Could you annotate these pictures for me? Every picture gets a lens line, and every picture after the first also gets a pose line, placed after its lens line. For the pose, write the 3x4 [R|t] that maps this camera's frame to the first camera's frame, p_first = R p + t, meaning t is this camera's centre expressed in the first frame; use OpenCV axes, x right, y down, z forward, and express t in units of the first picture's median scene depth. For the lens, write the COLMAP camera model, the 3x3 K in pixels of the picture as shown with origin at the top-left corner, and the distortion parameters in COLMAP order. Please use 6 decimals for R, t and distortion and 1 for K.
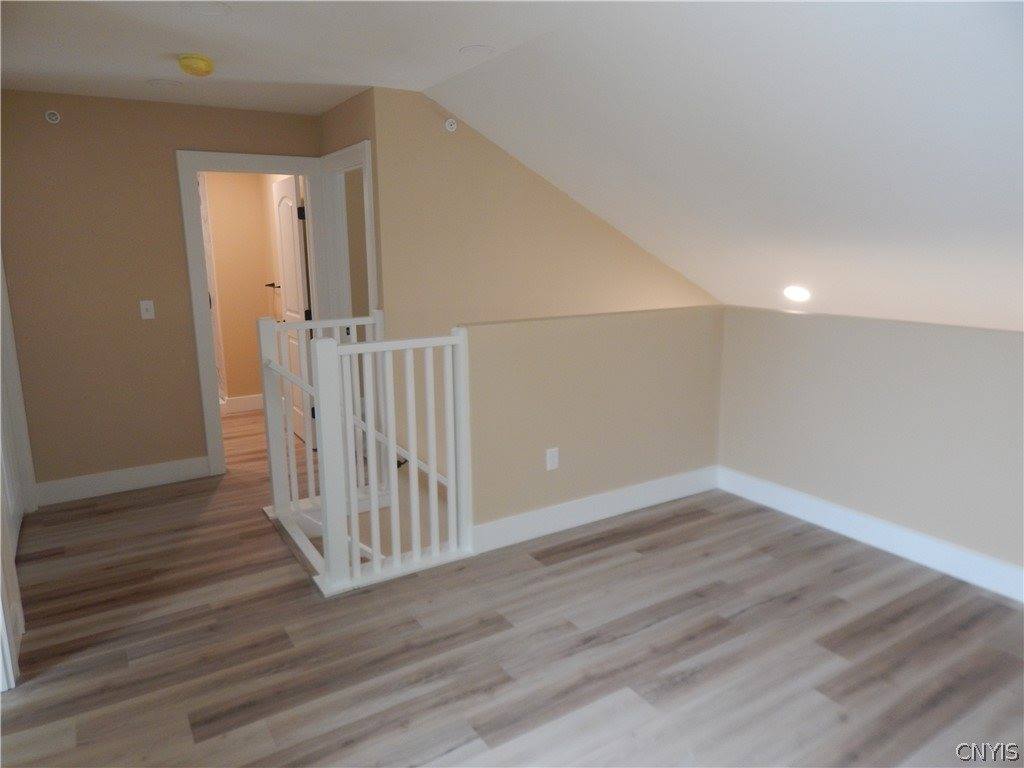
lens RADIAL K [[683.4, 0, 512.0], [0, 683.4, 384.0], [0, 0, 1]] dist [0.012338, -0.003646]
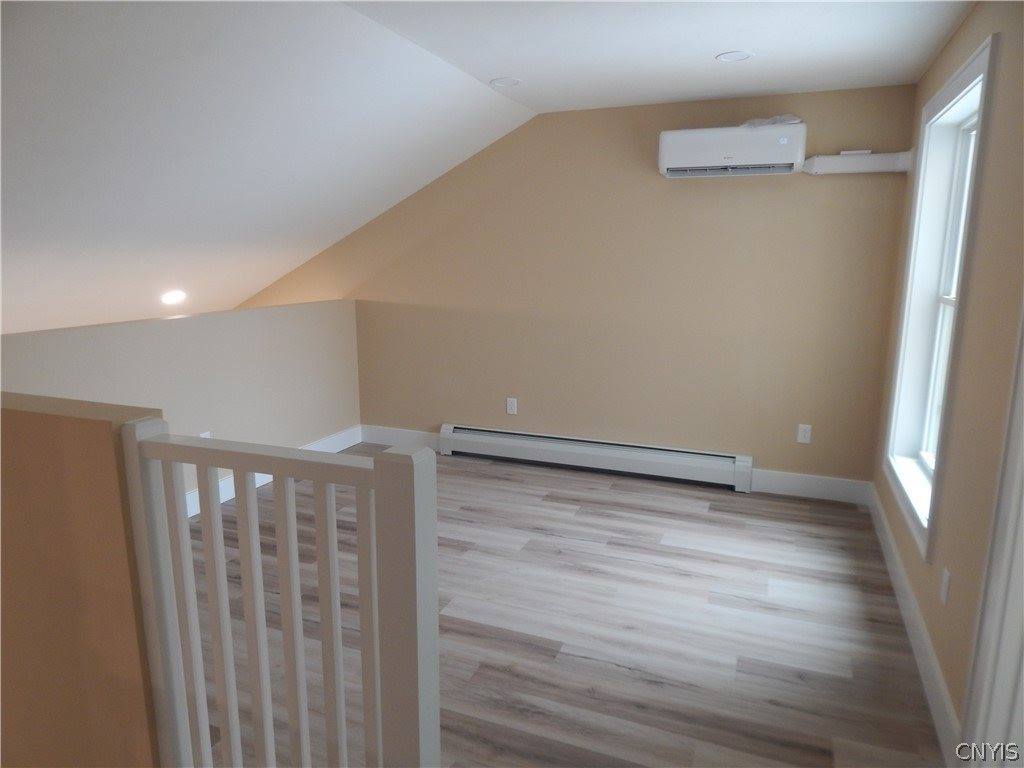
lens RADIAL K [[683.4, 0, 512.0], [0, 683.4, 384.0], [0, 0, 1]] dist [0.012338, -0.003646]
pose [[-0.587471, -0.149016, 0.795407, -0.695639], [0.168755, 0.938732, 0.300506, -0.238965], [-0.791454, 0.310768, -0.526331, 1.217098]]
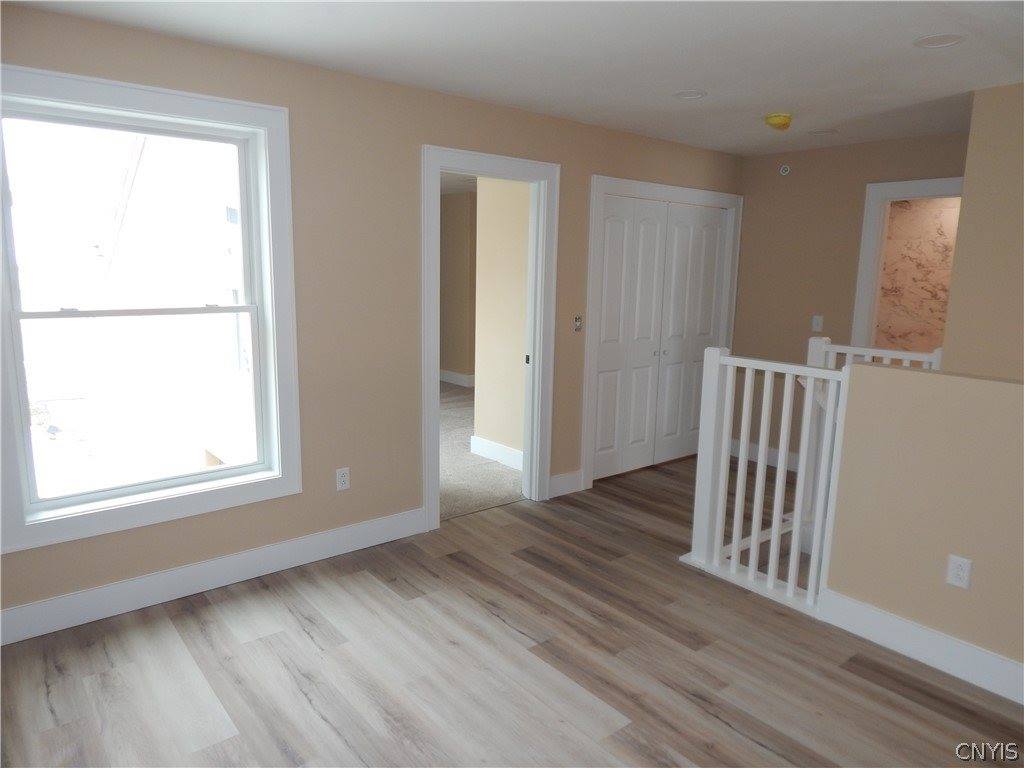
lens RADIAL K [[683.4, 0, 512.0], [0, 683.4, 384.0], [0, 0, 1]] dist [0.012338, -0.003646]
pose [[0.122236, 0.184186, -0.975261, 0.869881], [-0.226435, 0.961890, 0.153281, -0.110129], [0.966326, 0.202097, 0.159283, 0.506903]]
